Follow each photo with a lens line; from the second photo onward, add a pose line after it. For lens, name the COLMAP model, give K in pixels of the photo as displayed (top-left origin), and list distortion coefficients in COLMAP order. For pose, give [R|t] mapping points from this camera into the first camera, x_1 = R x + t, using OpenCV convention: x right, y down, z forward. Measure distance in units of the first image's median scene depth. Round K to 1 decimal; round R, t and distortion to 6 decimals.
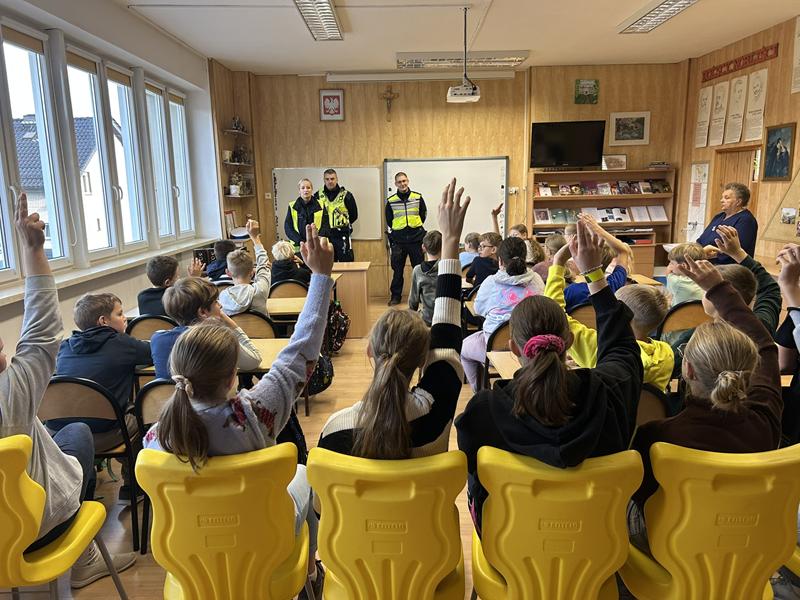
lens RADIAL K [[599.5, 0, 398.2], [0, 599.5, 299.2], [0, 0, 1]] dist [0.038429, -0.023651]
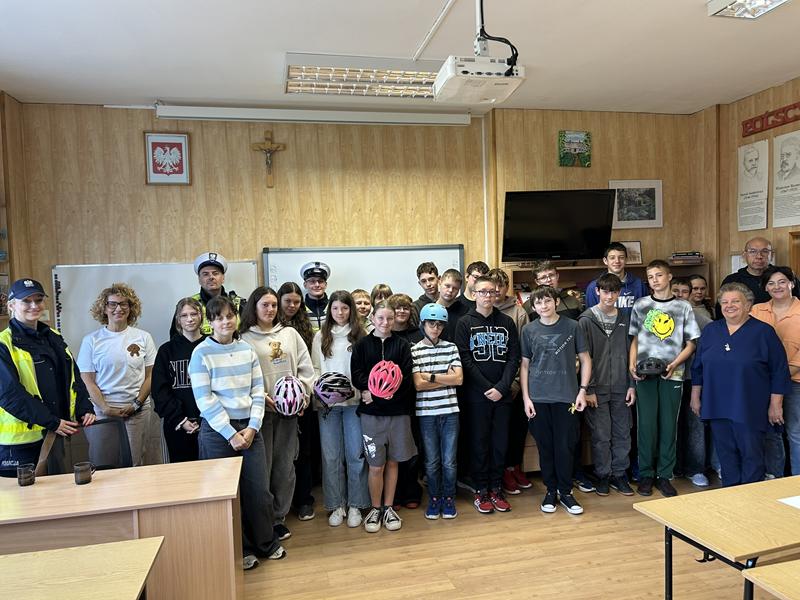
lens RADIAL K [[599.5, 0, 403.8], [0, 599.5, 307.5], [0, 0, 1]] dist [0.038429, -0.023651]
pose [[0.977223, -0.023849, 0.210871, -0.014554], [0.053391, 0.989333, -0.135536, -0.090690], [-0.205390, 0.143708, 0.968072, 0.417387]]
